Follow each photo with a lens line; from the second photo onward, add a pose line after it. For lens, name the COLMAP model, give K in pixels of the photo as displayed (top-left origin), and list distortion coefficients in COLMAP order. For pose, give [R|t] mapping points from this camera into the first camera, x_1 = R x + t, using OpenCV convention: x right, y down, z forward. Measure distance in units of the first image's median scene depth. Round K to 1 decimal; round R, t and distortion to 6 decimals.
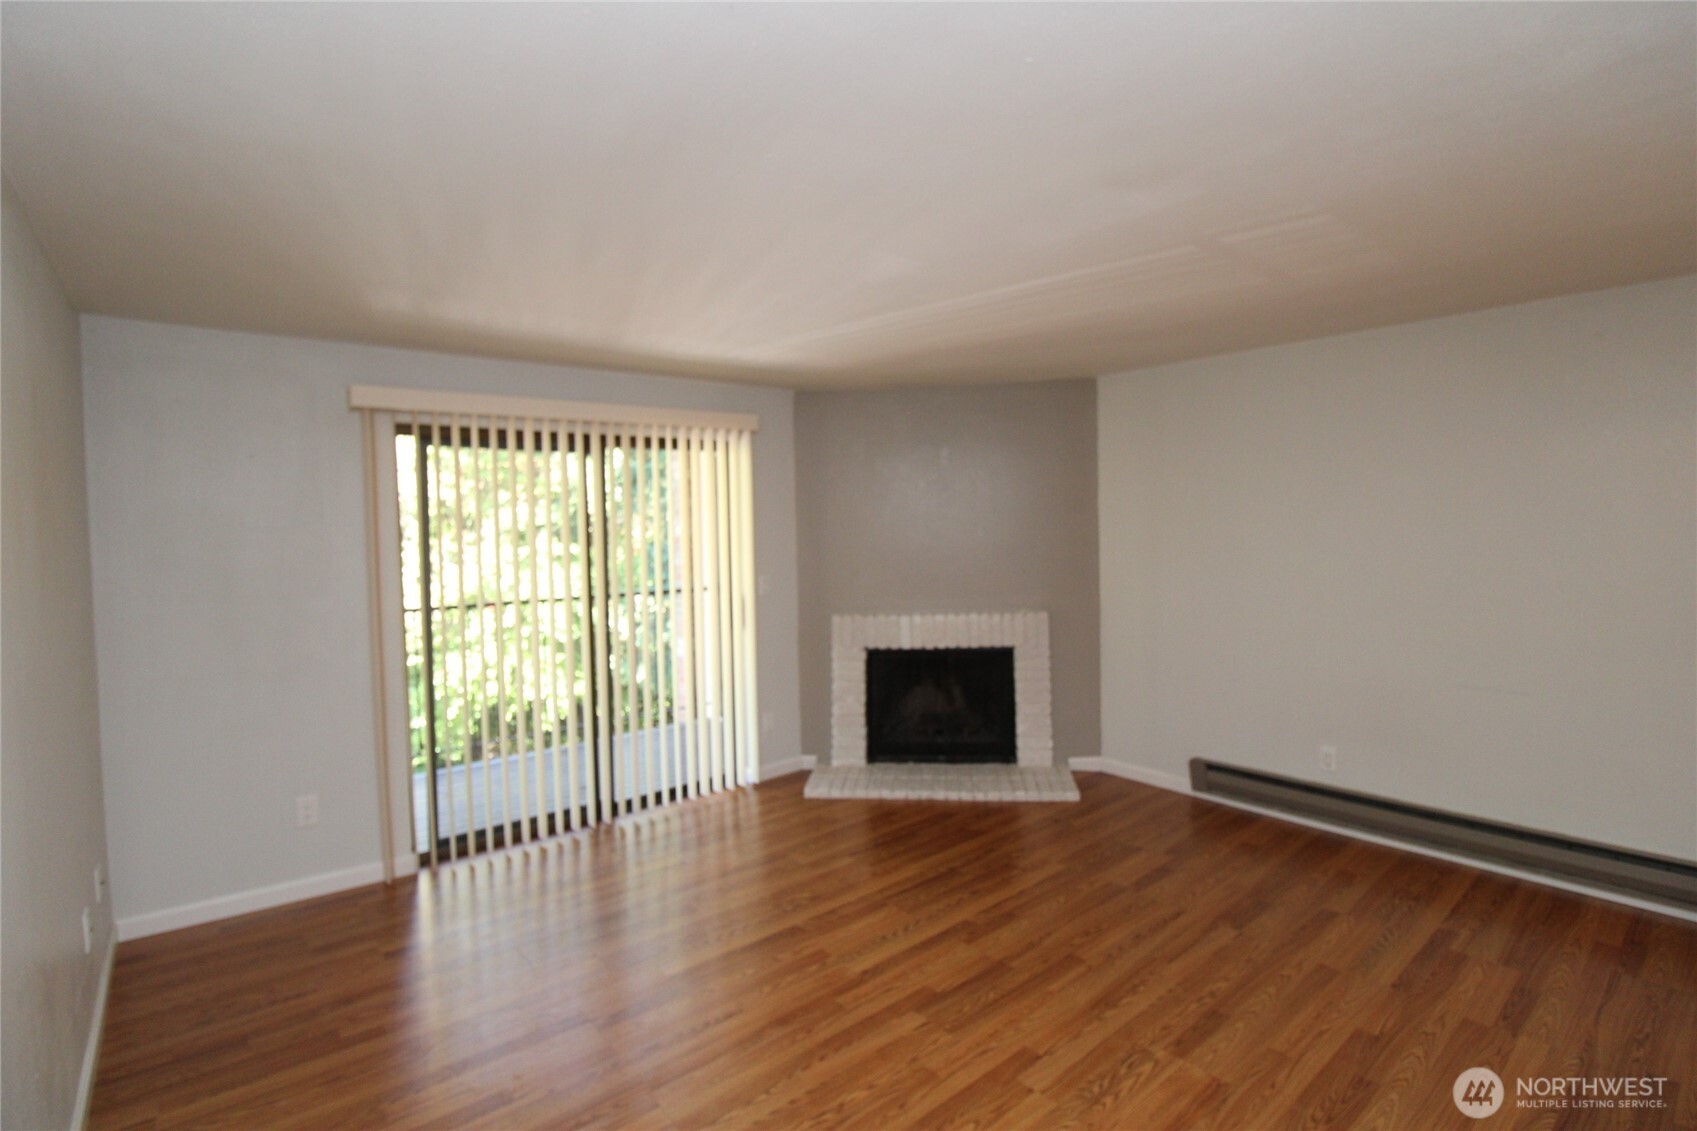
lens RADIAL K [[795.1, 0, 855.4], [0, 795.1, 564.4], [0, 0, 1]] dist [-0.006028, -0.006379]
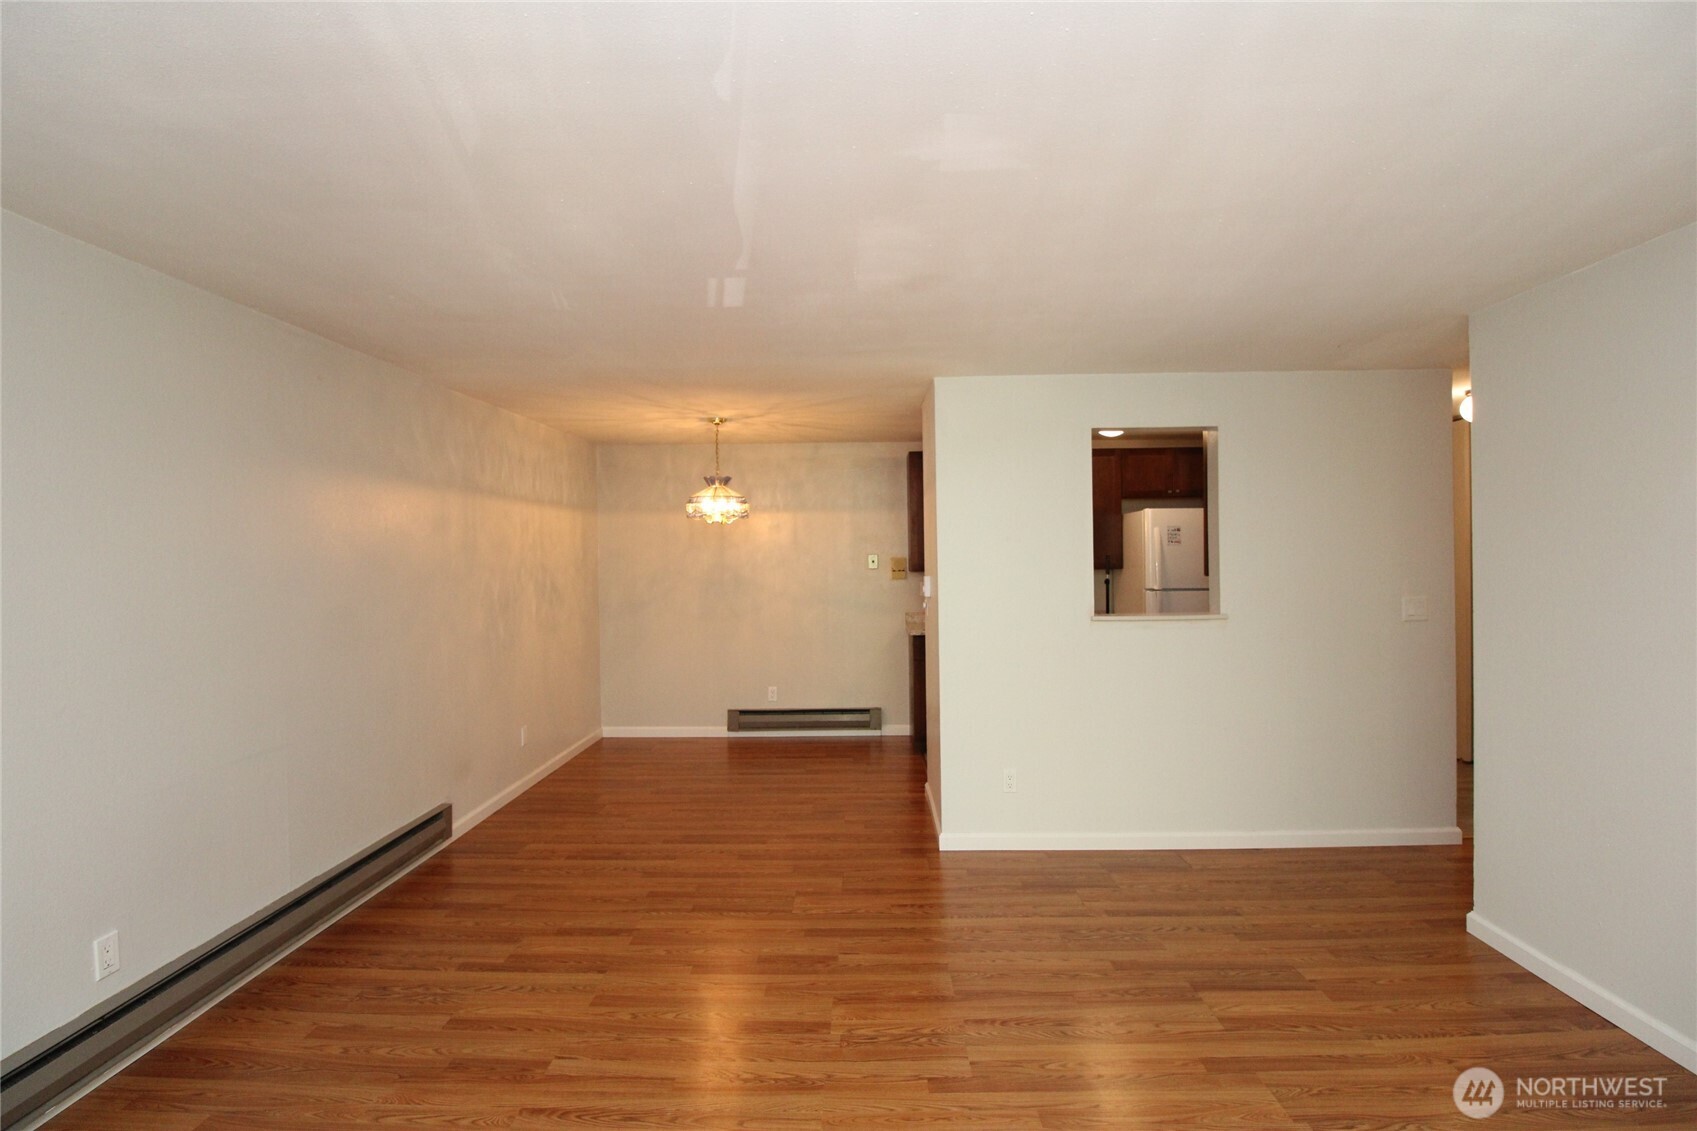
lens RADIAL K [[795.1, 0, 846.9], [0, 795.1, 557.4], [0, 0, 1]] dist [-0.006028, -0.006379]
pose [[-0.756700, 0.024217, 0.653314, -0.189914], [0.053343, 0.998269, 0.024780, -0.031361], [-0.651583, 0.053601, -0.756681, 0.964786]]
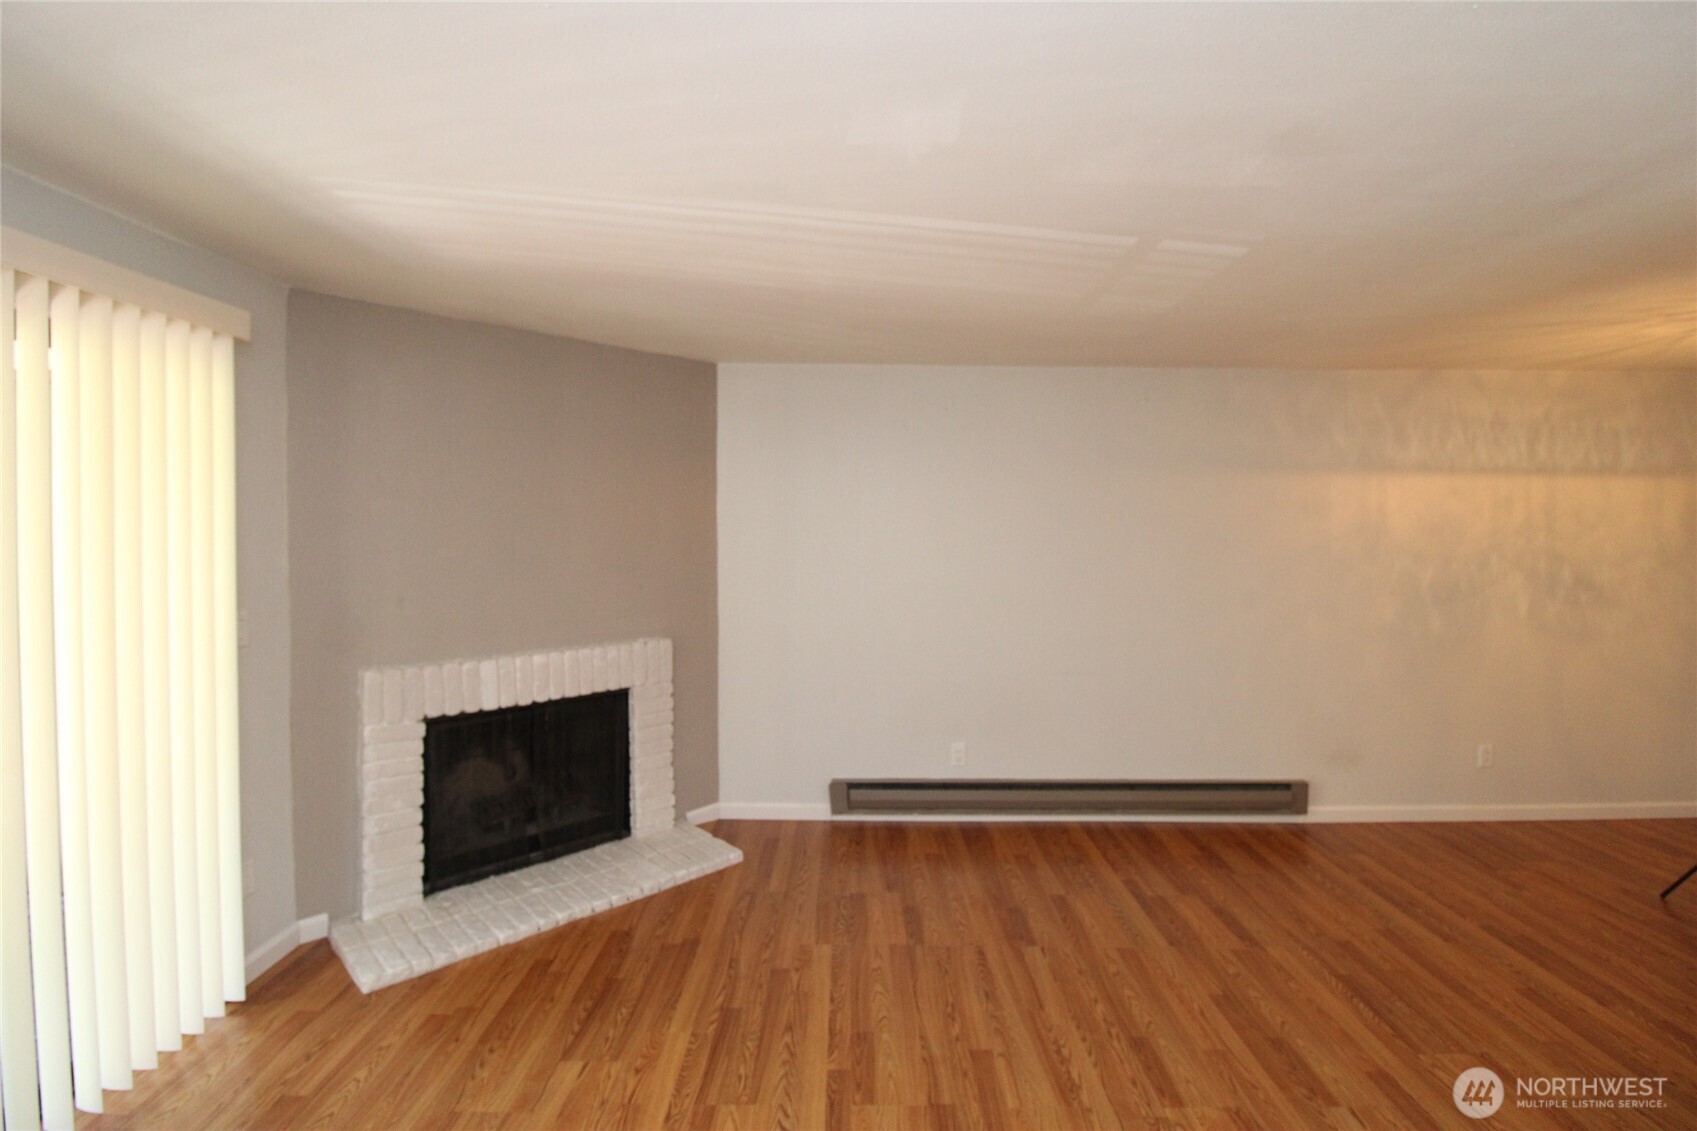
lens RADIAL K [[795.1, 0, 863.3], [0, 795.1, 562.9], [0, 0, 1]] dist [-0.006028, -0.006379]
pose [[0.633881, -0.004159, 0.773420, -0.292625], [0.017736, 0.999801, -0.009161, -0.007531], [-0.773227, 0.019524, 0.633828, 0.370973]]
